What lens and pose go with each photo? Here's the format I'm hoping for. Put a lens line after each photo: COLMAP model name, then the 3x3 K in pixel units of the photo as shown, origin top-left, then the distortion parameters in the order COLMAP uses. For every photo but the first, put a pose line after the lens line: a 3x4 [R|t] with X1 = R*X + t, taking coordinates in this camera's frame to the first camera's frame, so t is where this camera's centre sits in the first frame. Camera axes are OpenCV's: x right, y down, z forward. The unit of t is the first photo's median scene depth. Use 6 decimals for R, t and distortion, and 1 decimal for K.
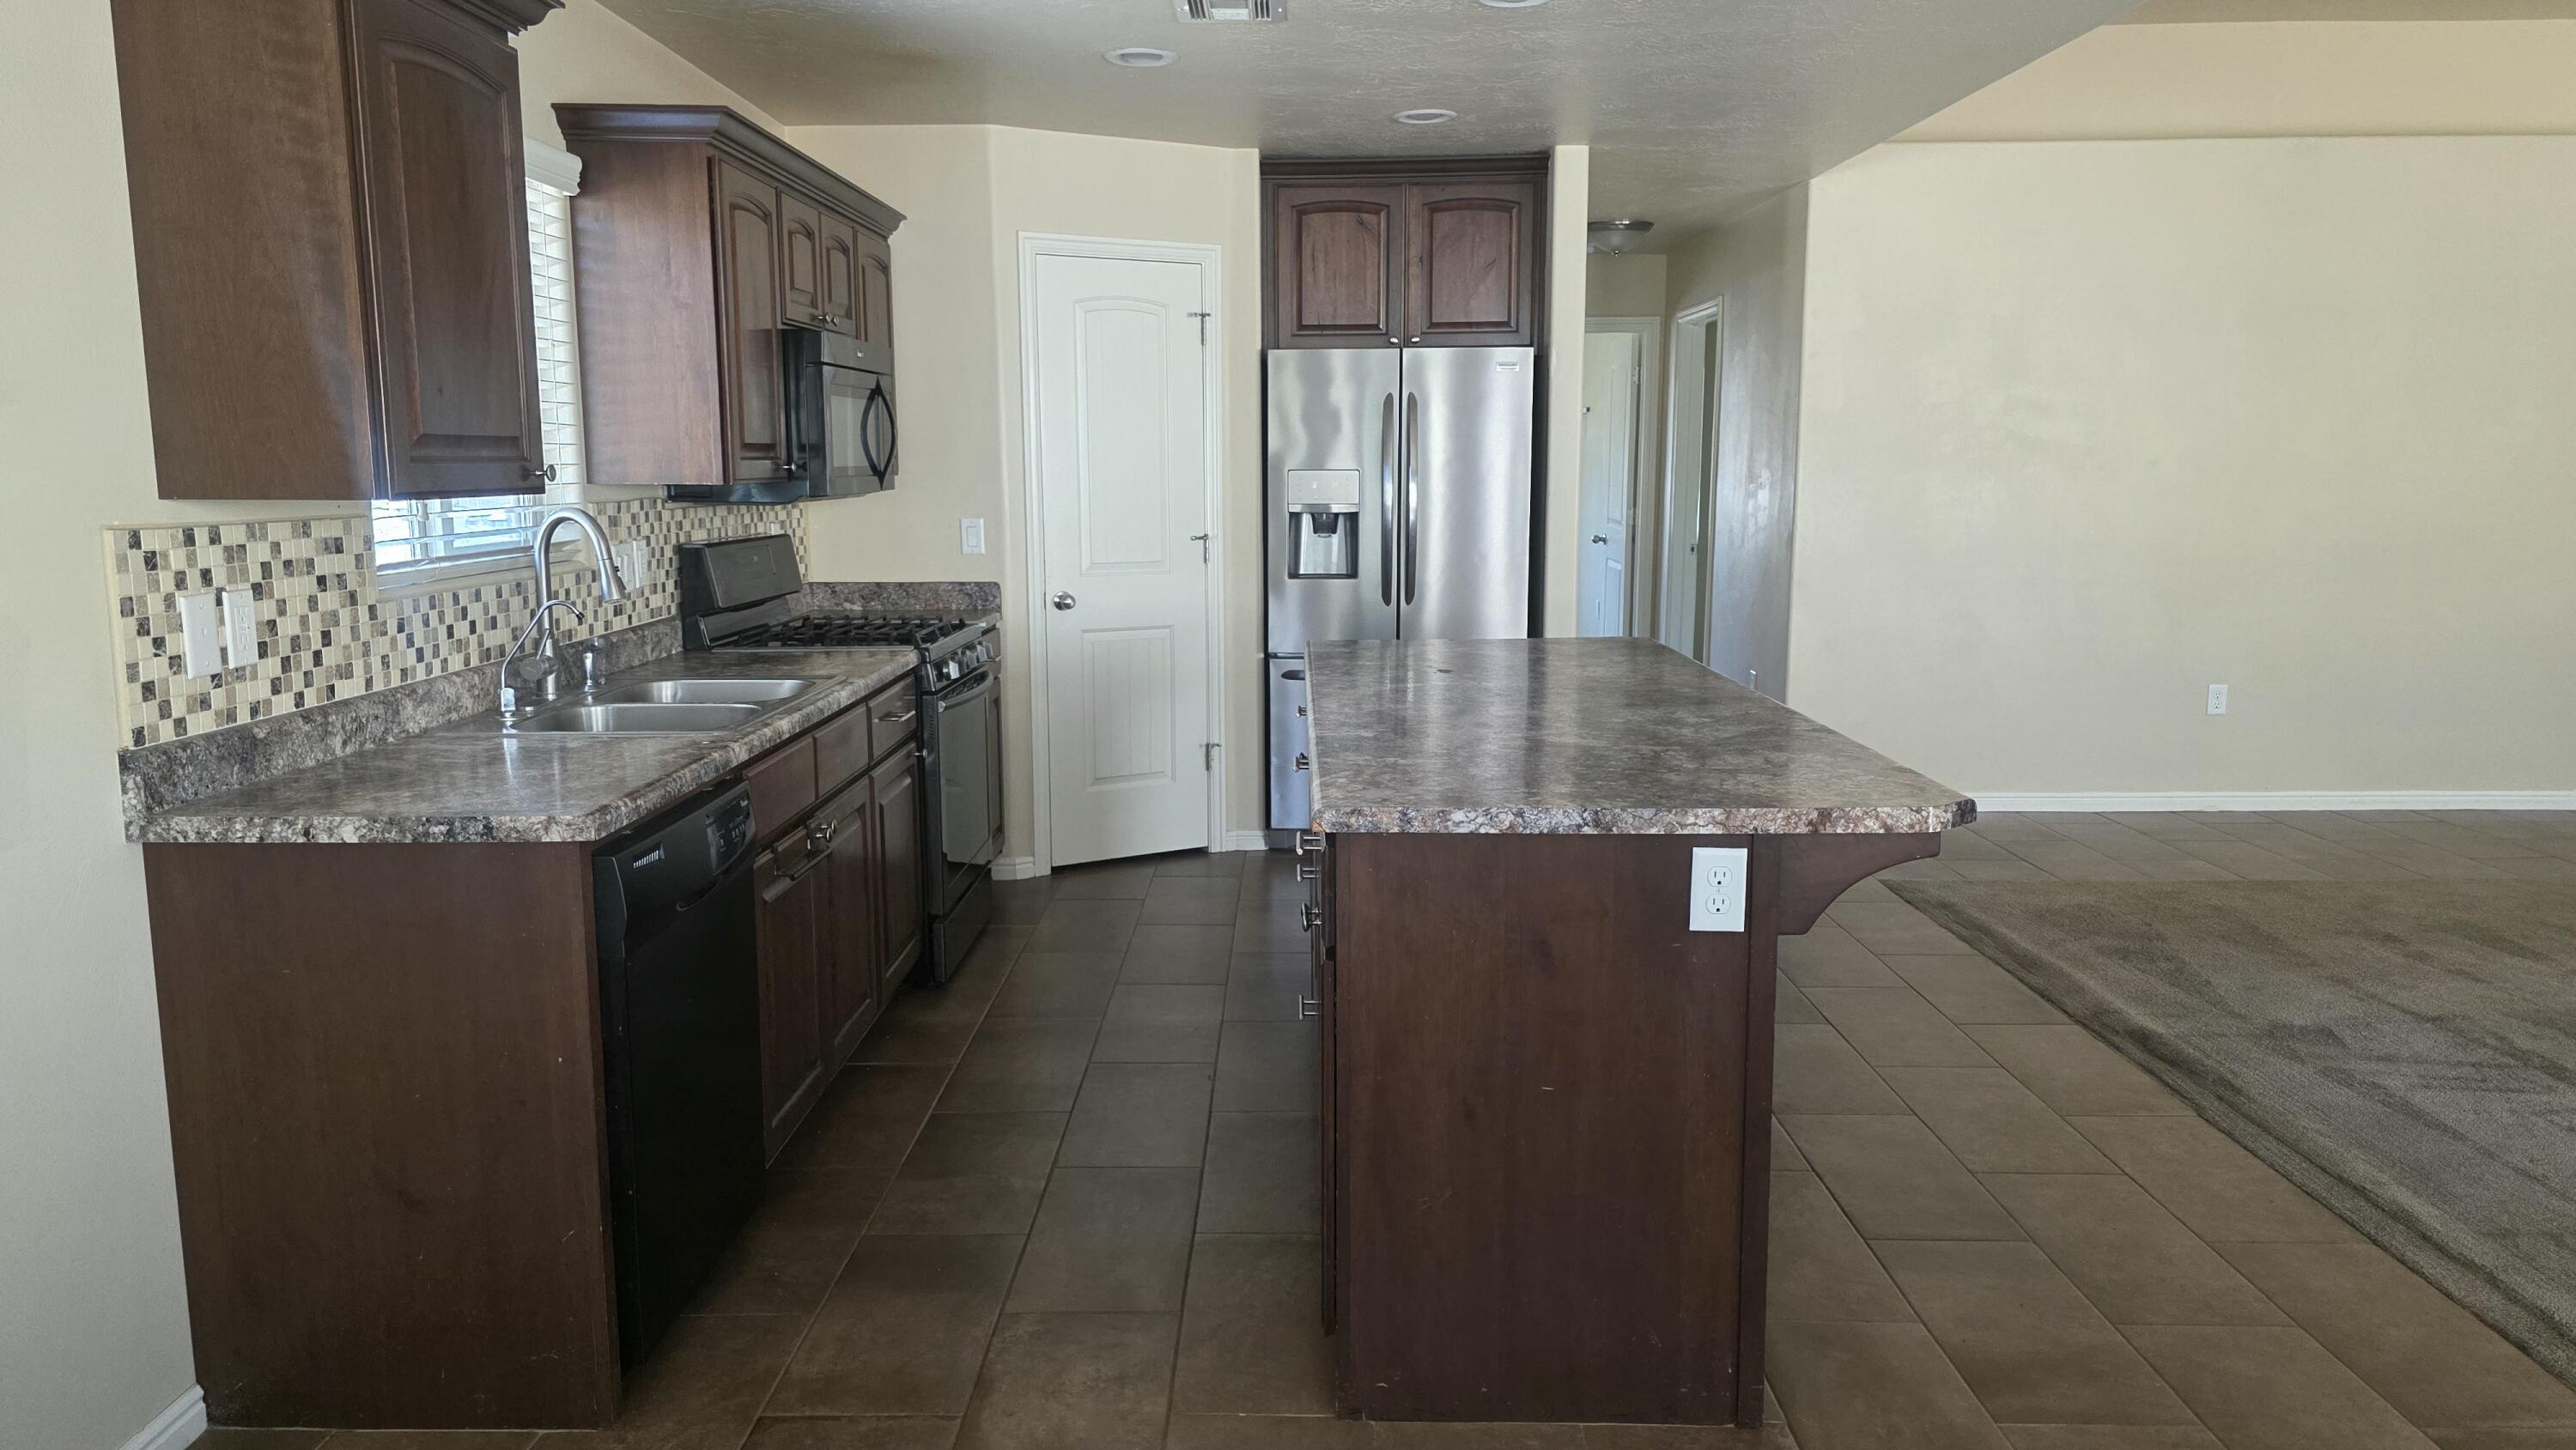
lens RADIAL K [[1729.5, 0, 1277.6], [0, 1729.5, 717.1], [0, 0, 1]] dist [0.042486, -0.039519]
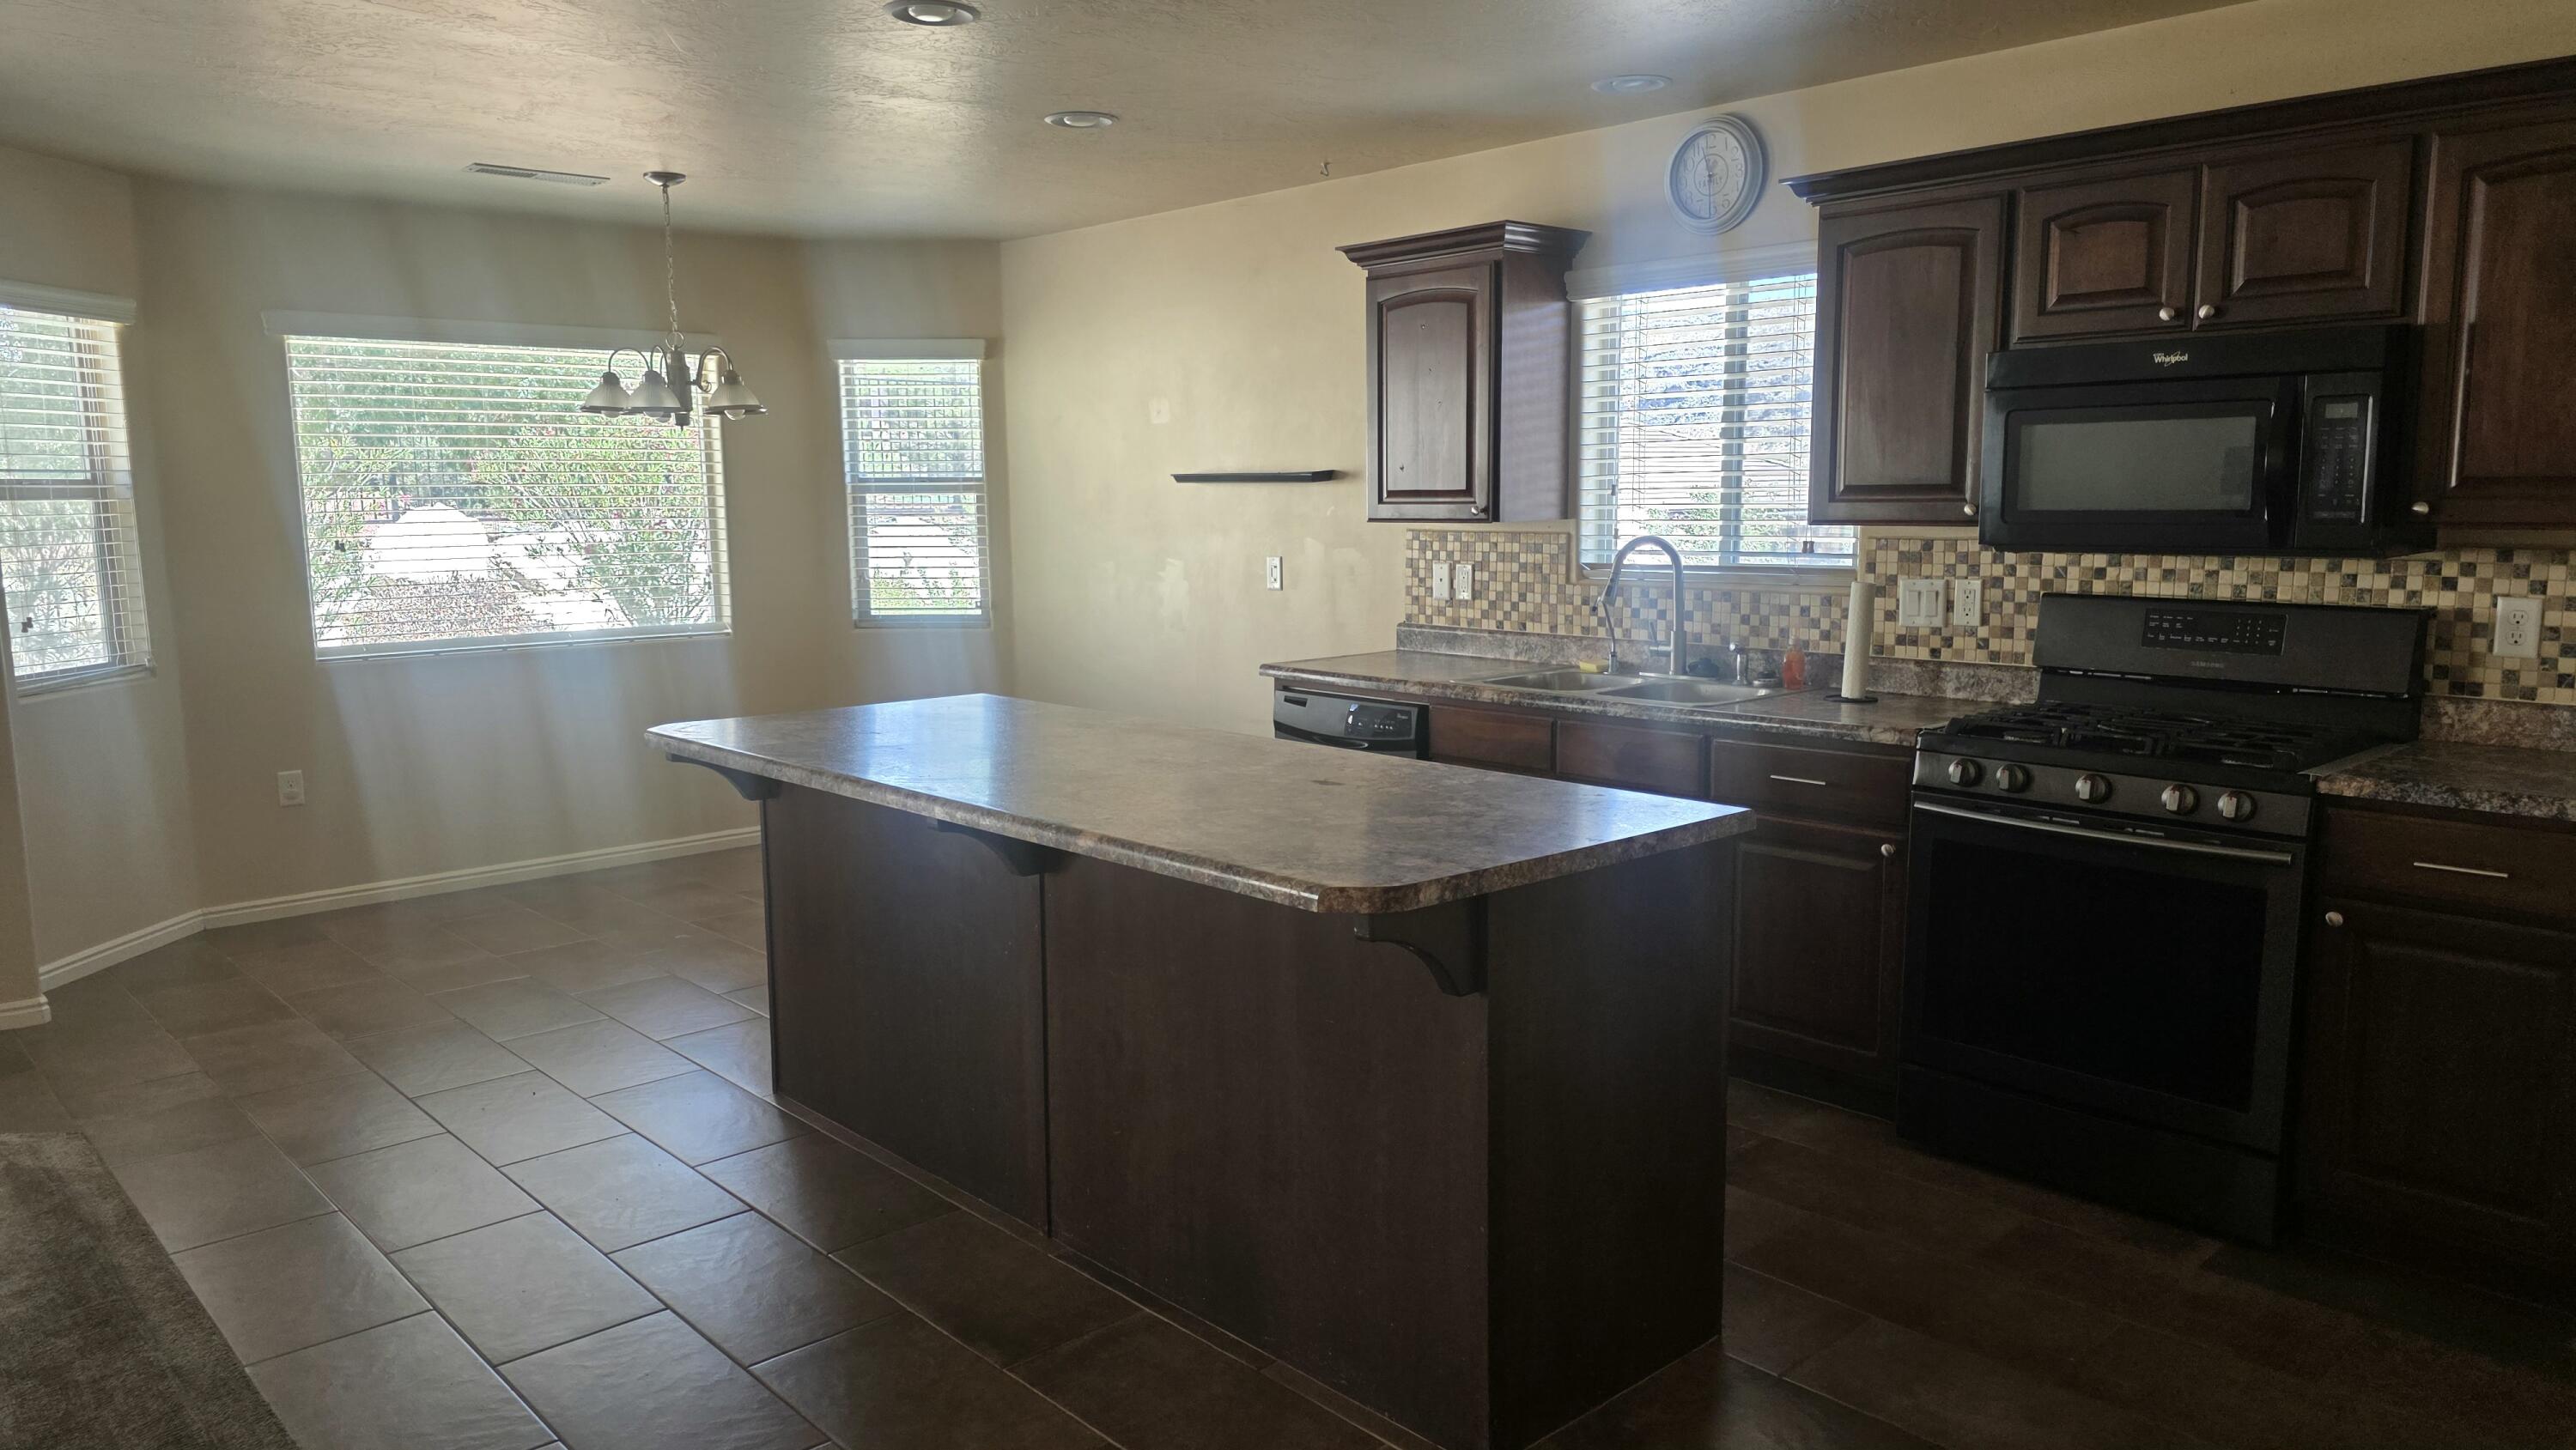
lens RADIAL K [[1729.5, 0, 1277.6], [0, 1729.5, 717.1], [0, 0, 1]] dist [0.042486, -0.039519]
pose [[-0.728772, 0.102516, -0.677039, 0.951385], [-0.087233, 0.966774, 0.240287, -0.357974], [0.679177, 0.234175, -0.695615, 2.233510]]
